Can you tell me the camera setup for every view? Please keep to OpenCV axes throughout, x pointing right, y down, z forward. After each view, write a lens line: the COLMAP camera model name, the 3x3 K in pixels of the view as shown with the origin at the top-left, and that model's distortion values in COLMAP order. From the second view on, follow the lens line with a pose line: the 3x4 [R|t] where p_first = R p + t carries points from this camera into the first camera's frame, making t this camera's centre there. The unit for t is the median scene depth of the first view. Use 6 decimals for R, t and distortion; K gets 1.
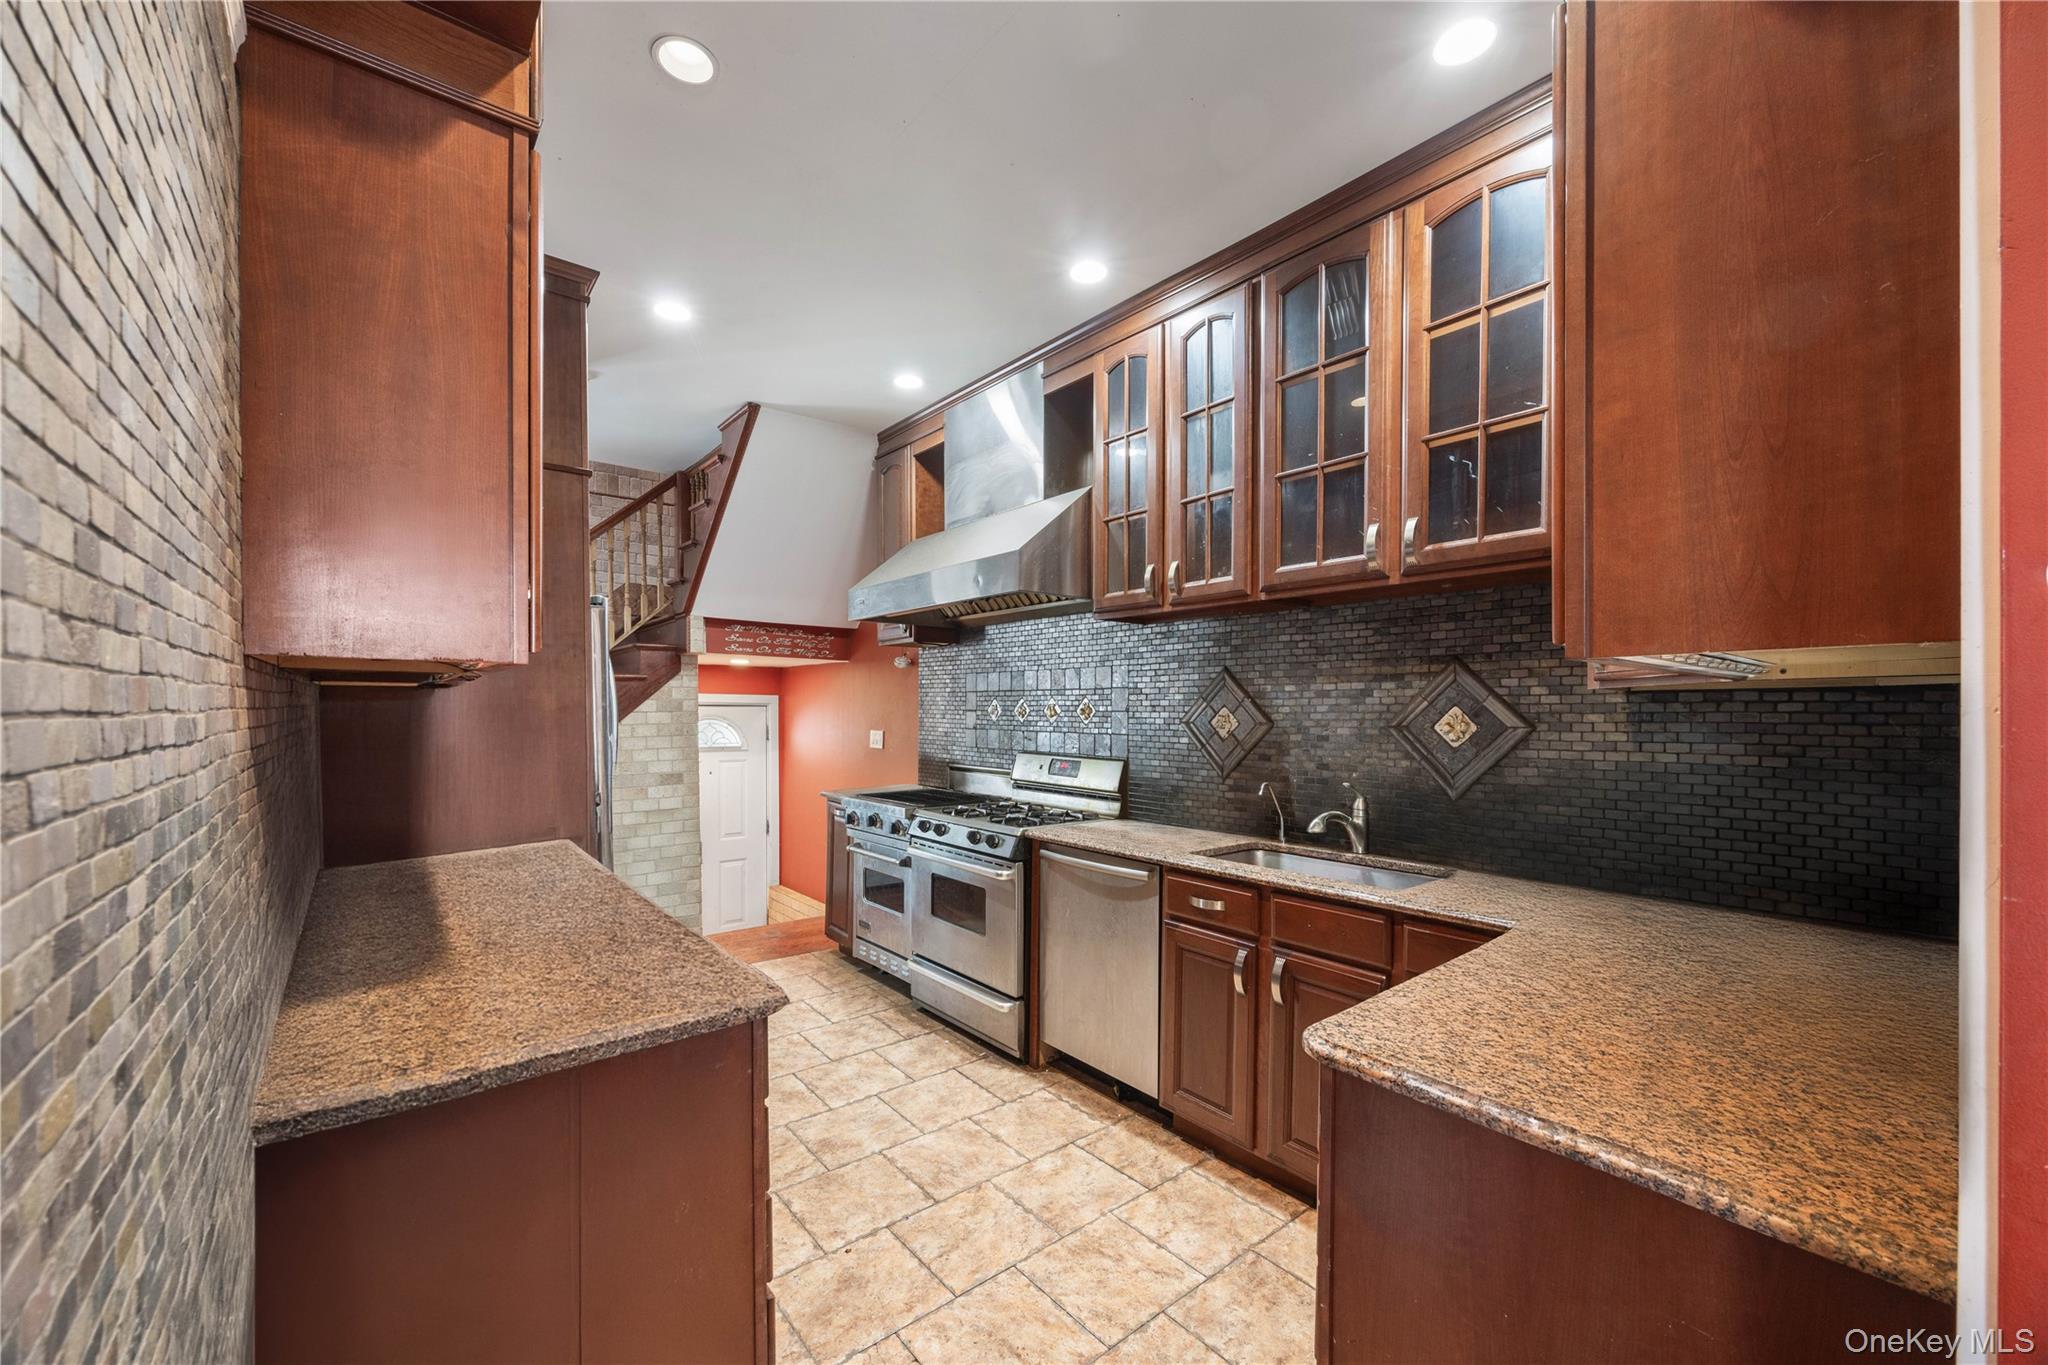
lens RADIAL K [[794.0, 0, 1010.9], [0, 794.0, 715.5], [0, 0, 1]] dist [0.002788, 0.000394]
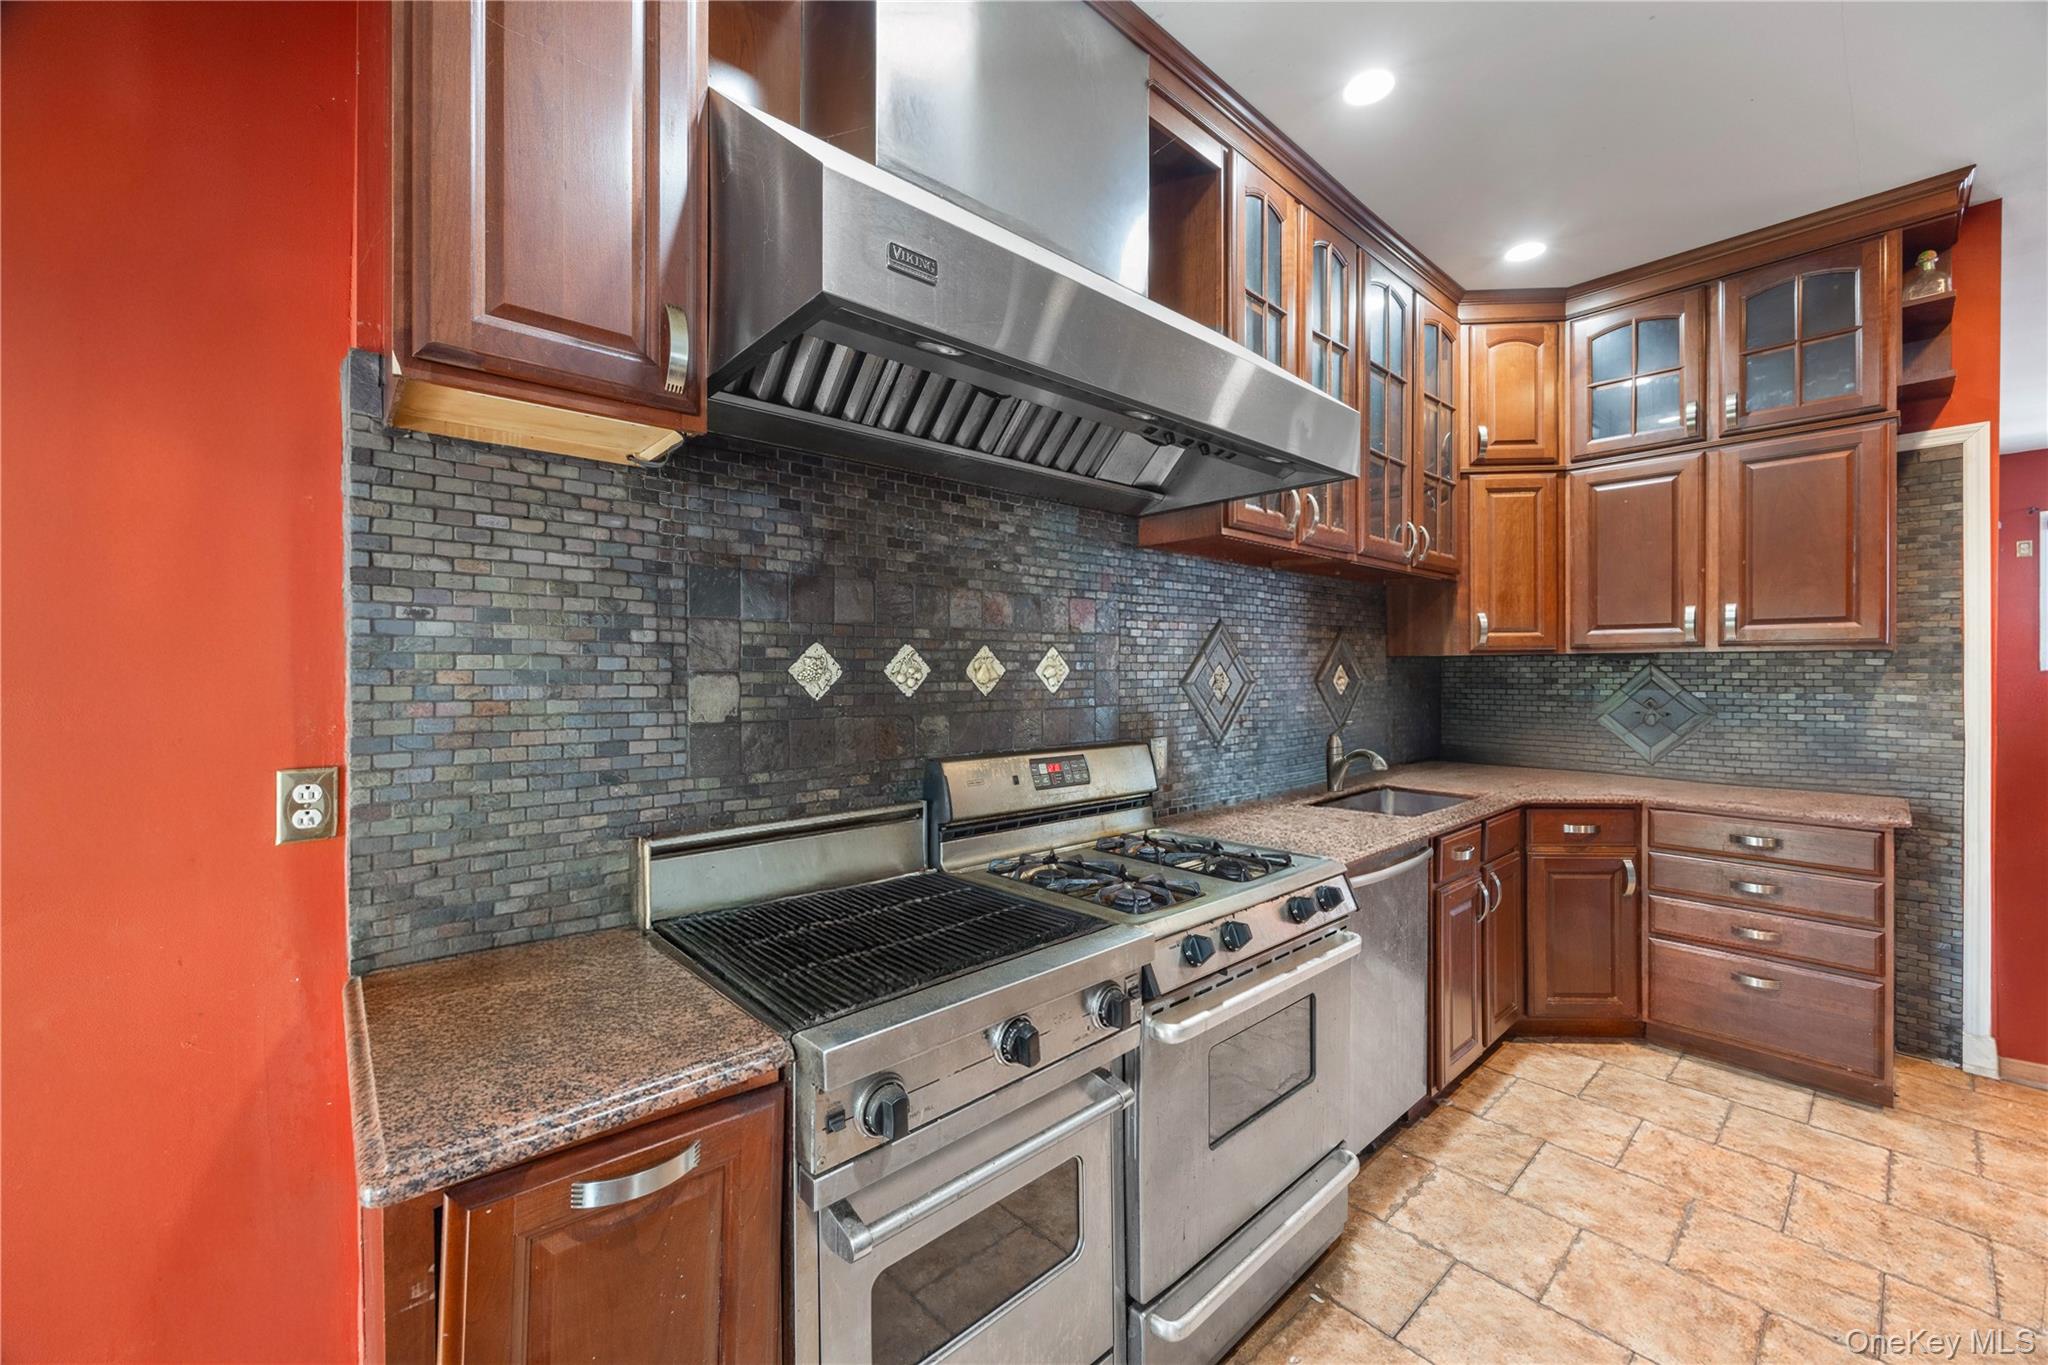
lens RADIAL K [[794.0, 0, 1033.2], [0, 794.0, 673.1], [0, 0, 1]] dist [0.002788, 0.000394]
pose [[-0.064648, -0.006424, 0.997887, -0.534328], [0.007022, 0.999952, 0.006892, -0.008230], [-0.997883, 0.007453, -0.064600, 1.155936]]
